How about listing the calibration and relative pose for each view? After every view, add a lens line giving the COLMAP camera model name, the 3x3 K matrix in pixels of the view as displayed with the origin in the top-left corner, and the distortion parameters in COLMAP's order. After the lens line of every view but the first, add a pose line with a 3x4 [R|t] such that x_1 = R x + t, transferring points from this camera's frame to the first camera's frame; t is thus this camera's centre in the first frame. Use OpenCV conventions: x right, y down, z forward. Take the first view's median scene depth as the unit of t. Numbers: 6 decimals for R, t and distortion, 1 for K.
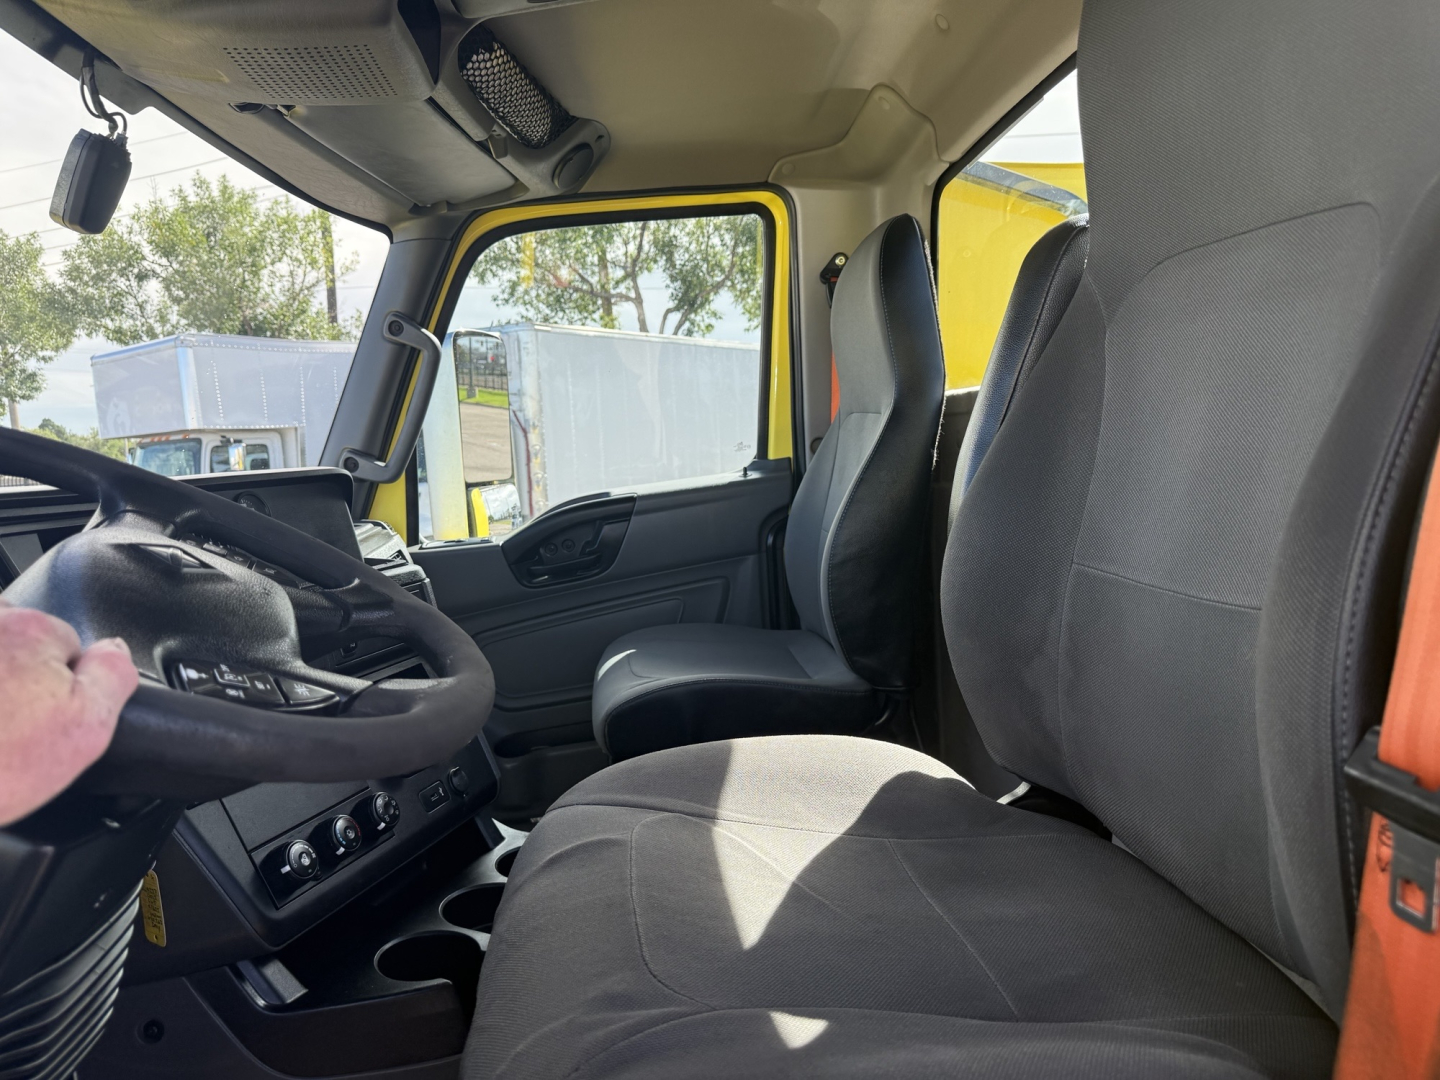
lens RADIAL K [[984.6, 0, 737.1], [0, 984.6, 538.3], [0, 0, 1]] dist [0.118247, -0.192637]
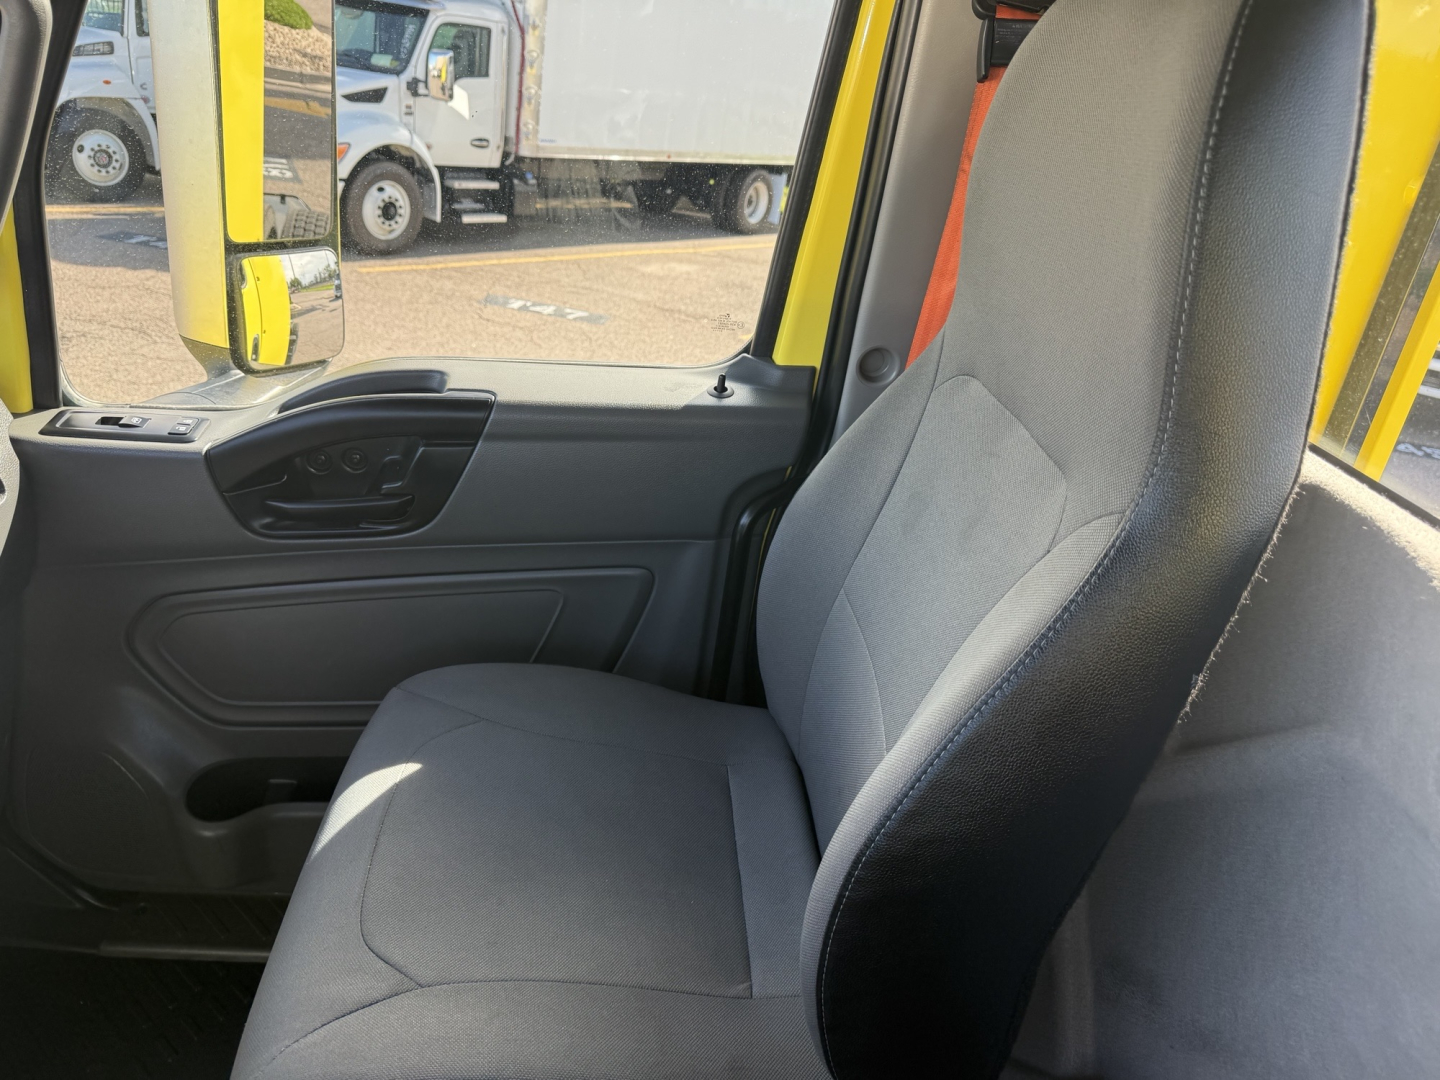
lens RADIAL K [[984.6, 0, 737.1], [0, 984.6, 538.3], [0, 0, 1]] dist [0.118247, -0.192637]
pose [[0.981151, 0.186403, 0.050961, 0.002346], [-0.192791, 0.926169, 0.324104, -0.079000], [0.013216, -0.327819, 0.944648, 0.244400]]
